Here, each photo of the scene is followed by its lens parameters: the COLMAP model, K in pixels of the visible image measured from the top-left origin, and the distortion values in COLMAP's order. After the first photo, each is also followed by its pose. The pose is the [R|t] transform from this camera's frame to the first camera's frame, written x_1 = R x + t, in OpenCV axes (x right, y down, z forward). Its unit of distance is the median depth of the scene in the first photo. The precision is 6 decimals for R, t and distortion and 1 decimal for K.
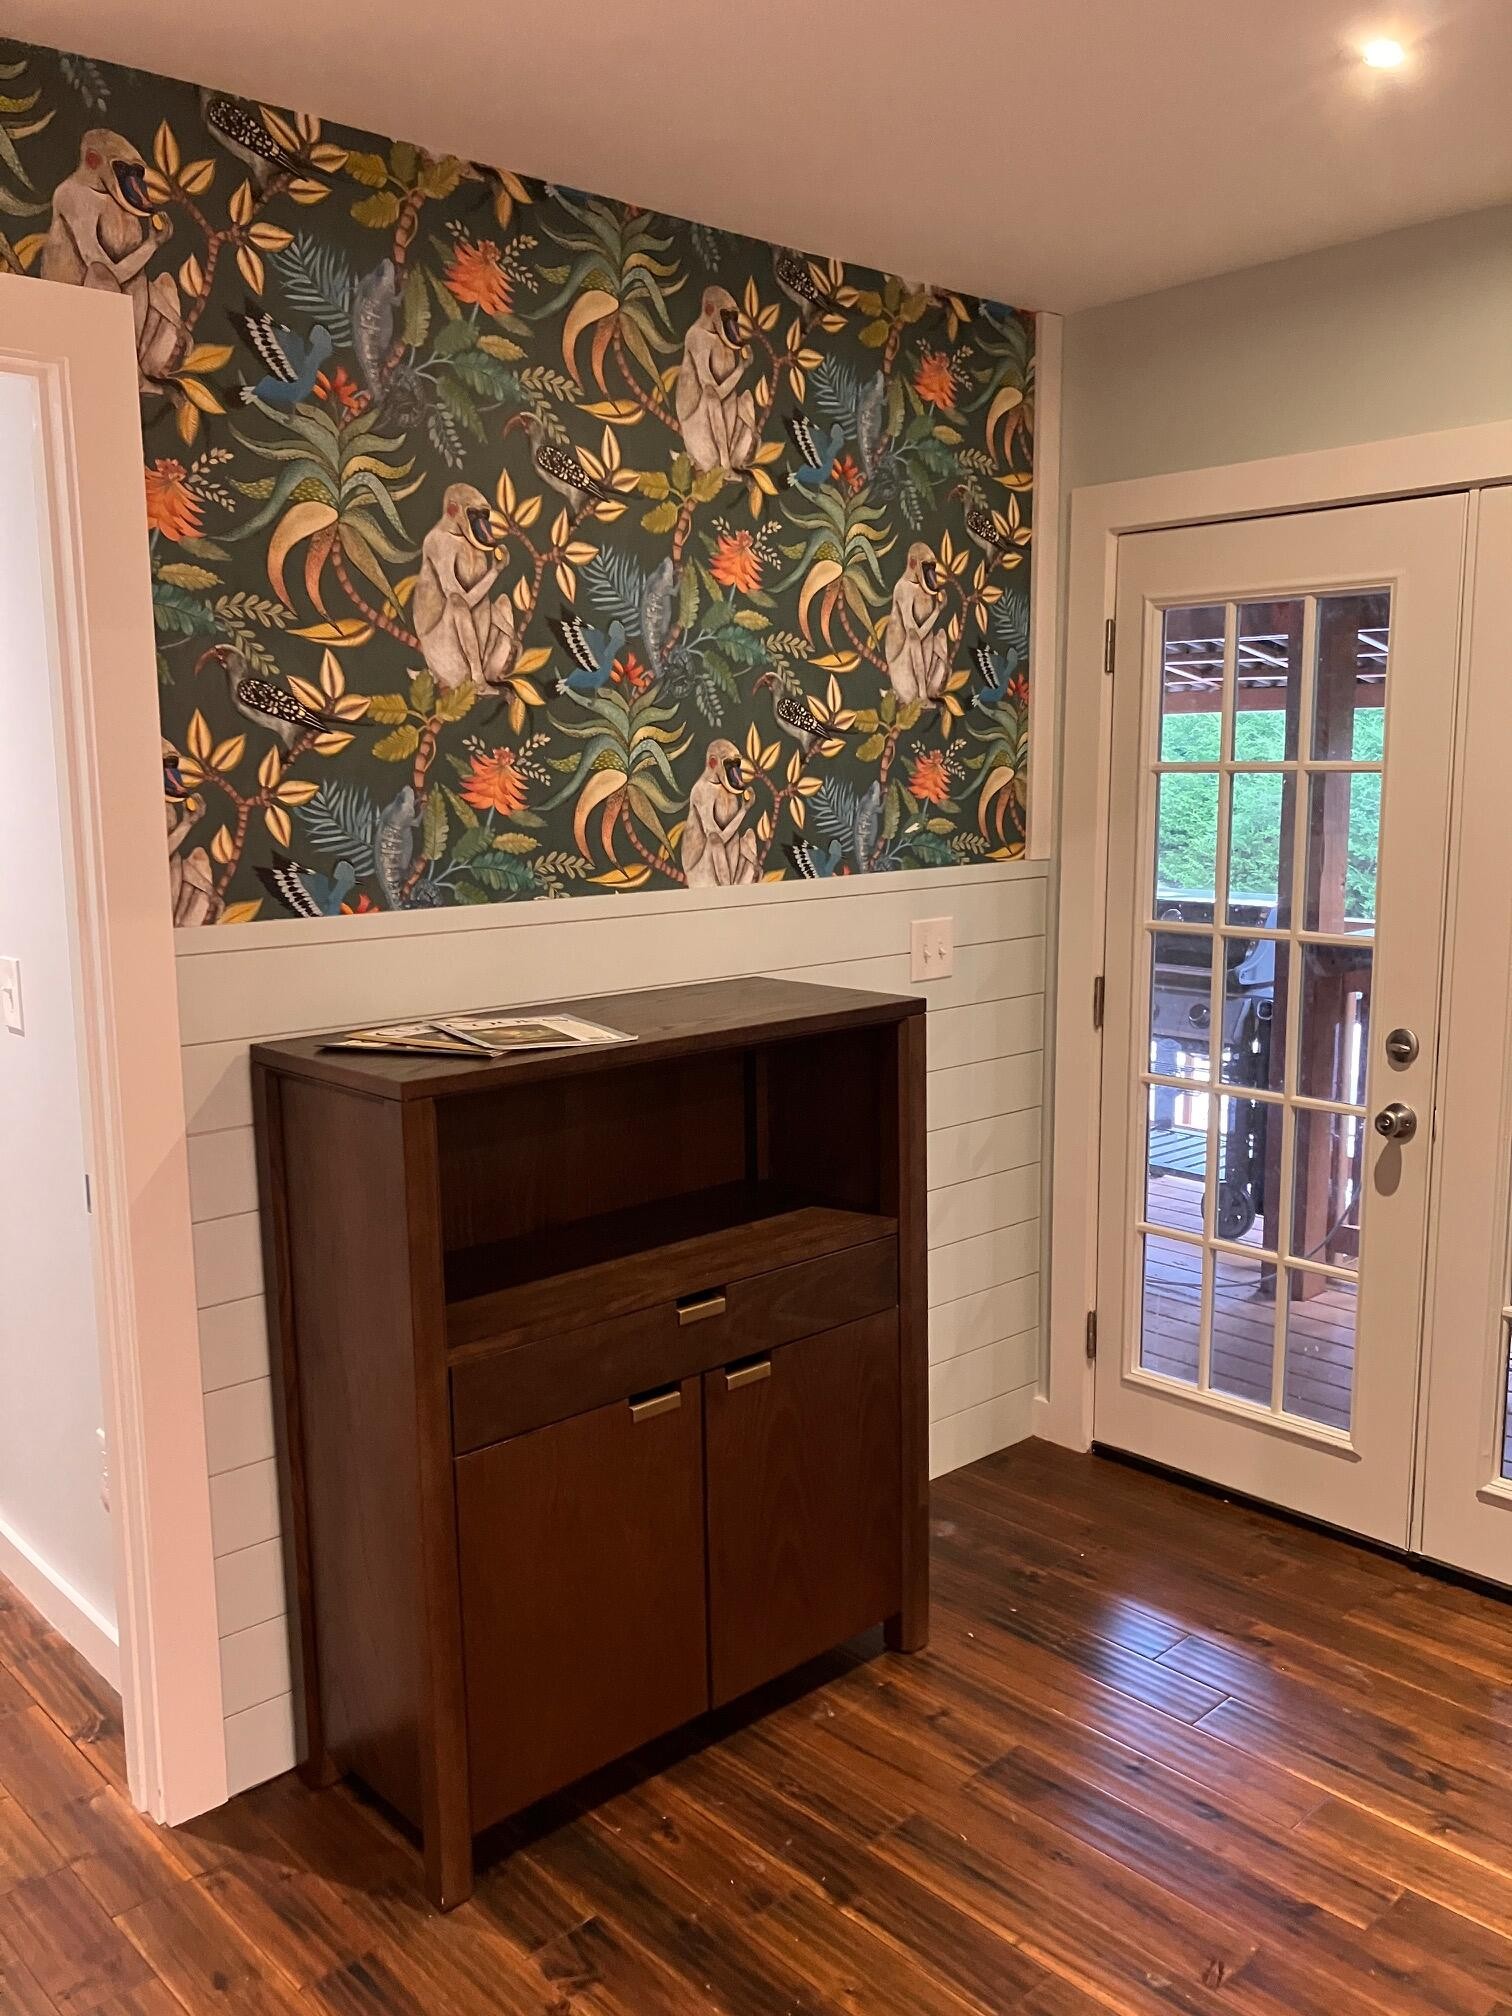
lens RADIAL K [[1616.0, 0, 756.0], [0, 1616.0, 1008.0], [0, 0, 1]] dist [0.002381, 0.013652]
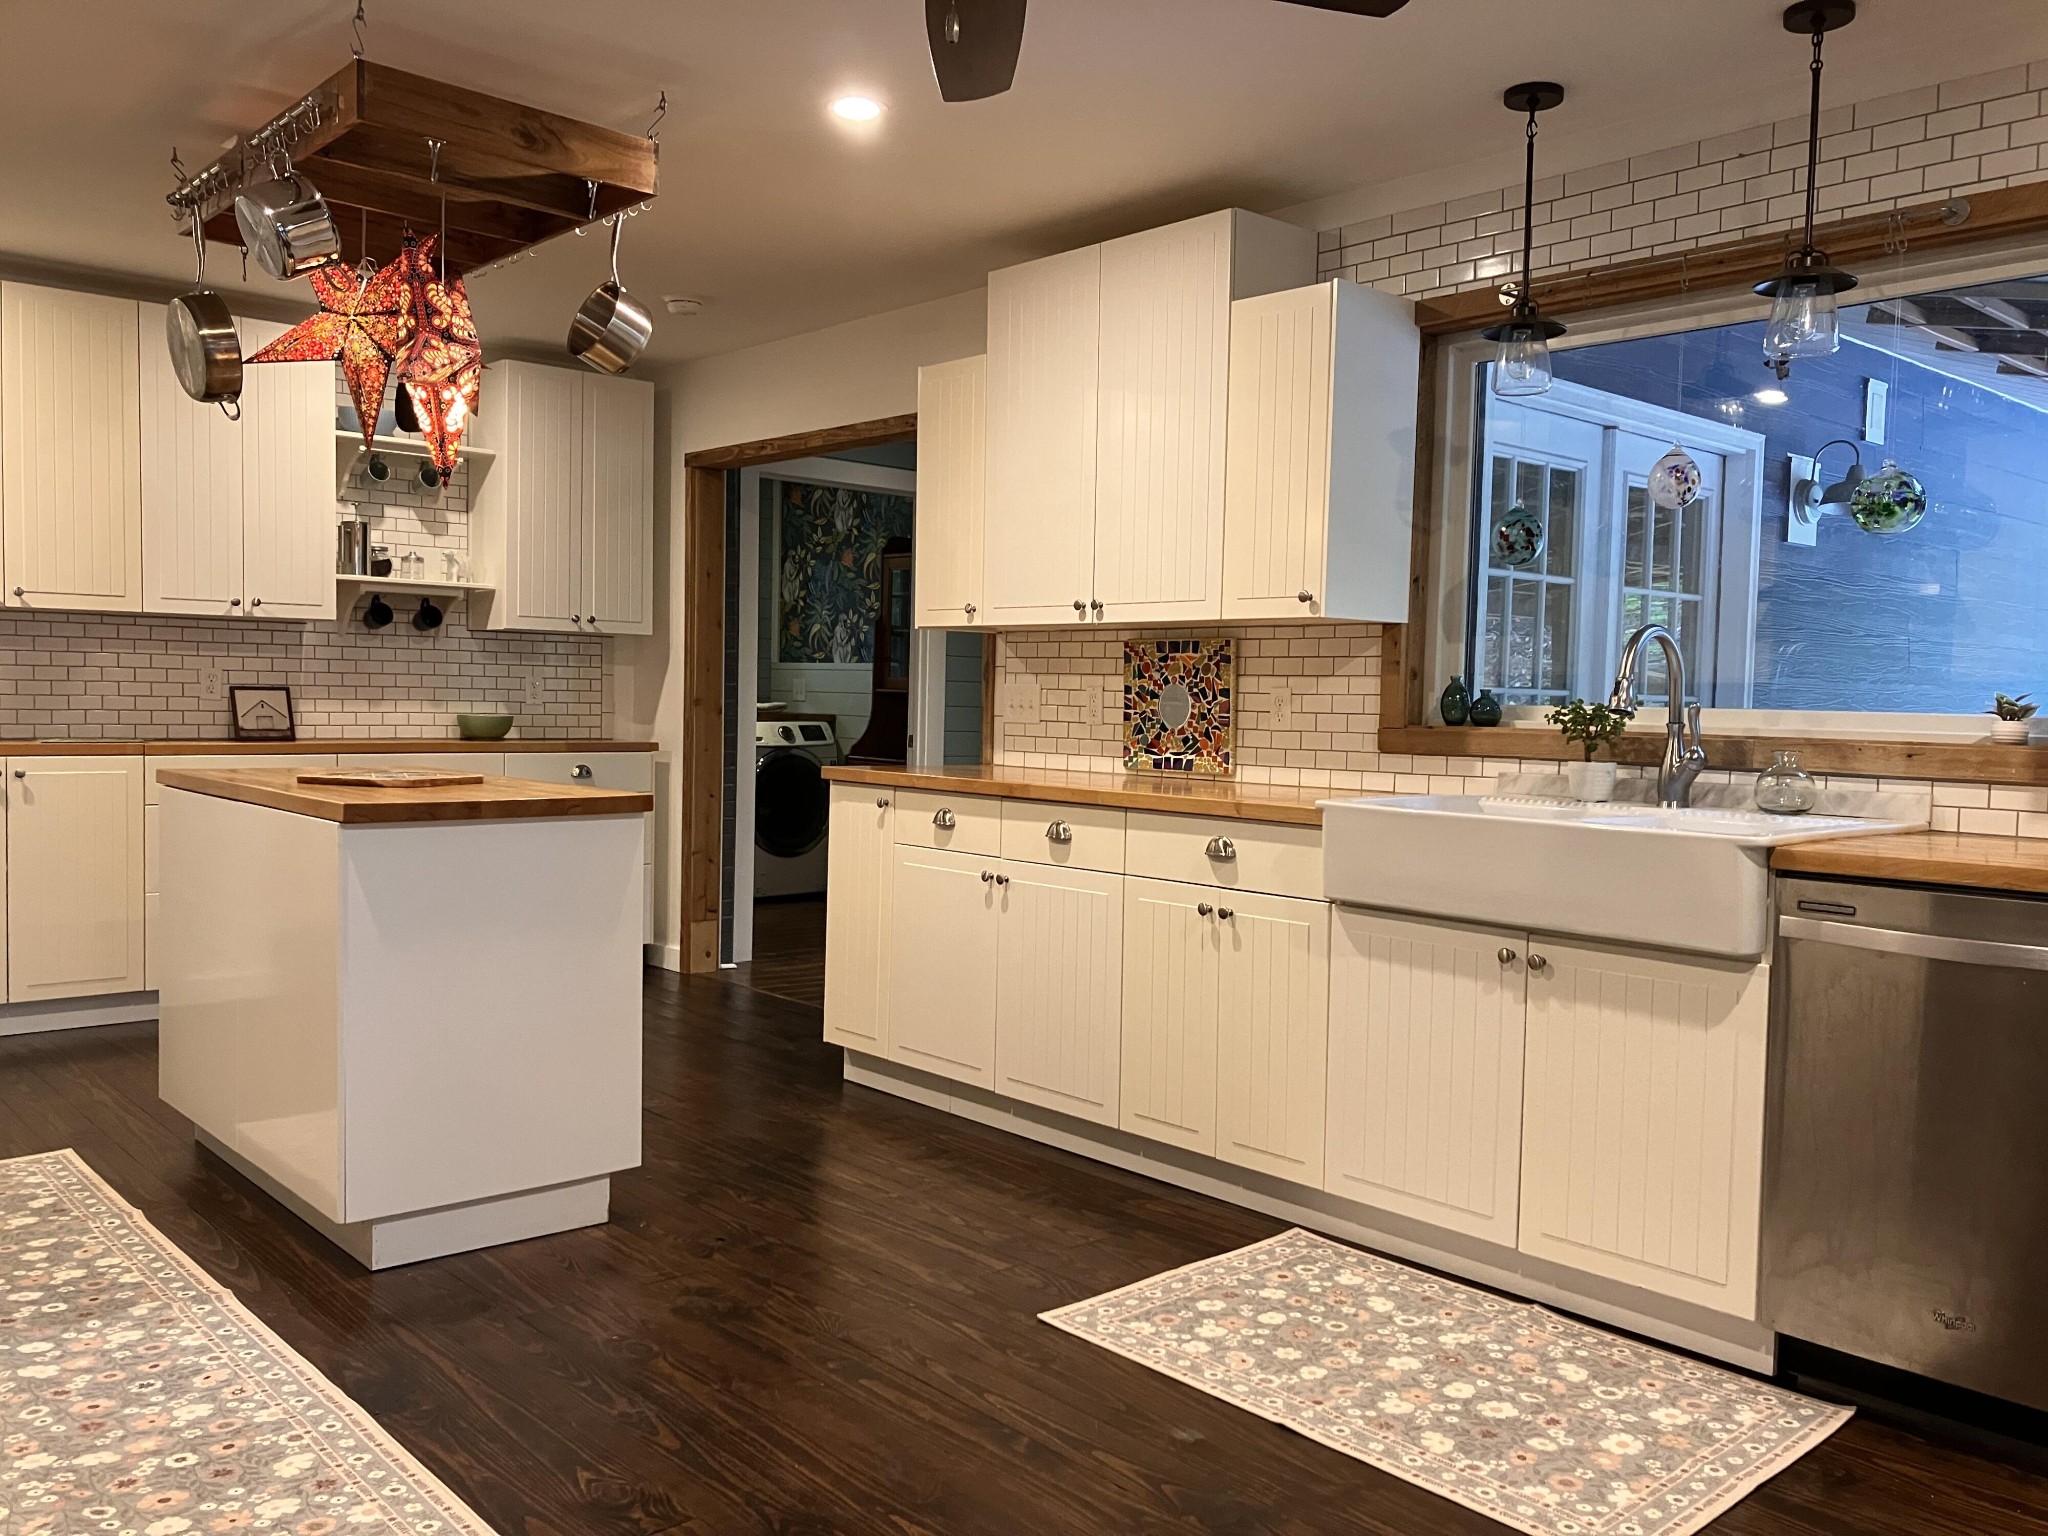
lens RADIAL K [[1641.6, 0, 1029.4], [0, 1641.6, 786.5], [0, 0, 1]] dist [0.002381, 0.013652]
pose [[-0.017011, 0.064634, -0.997764, 3.232136], [-0.168520, 0.983447, 0.066579, -0.110049], [0.985551, 0.169276, -0.005838, 1.451774]]
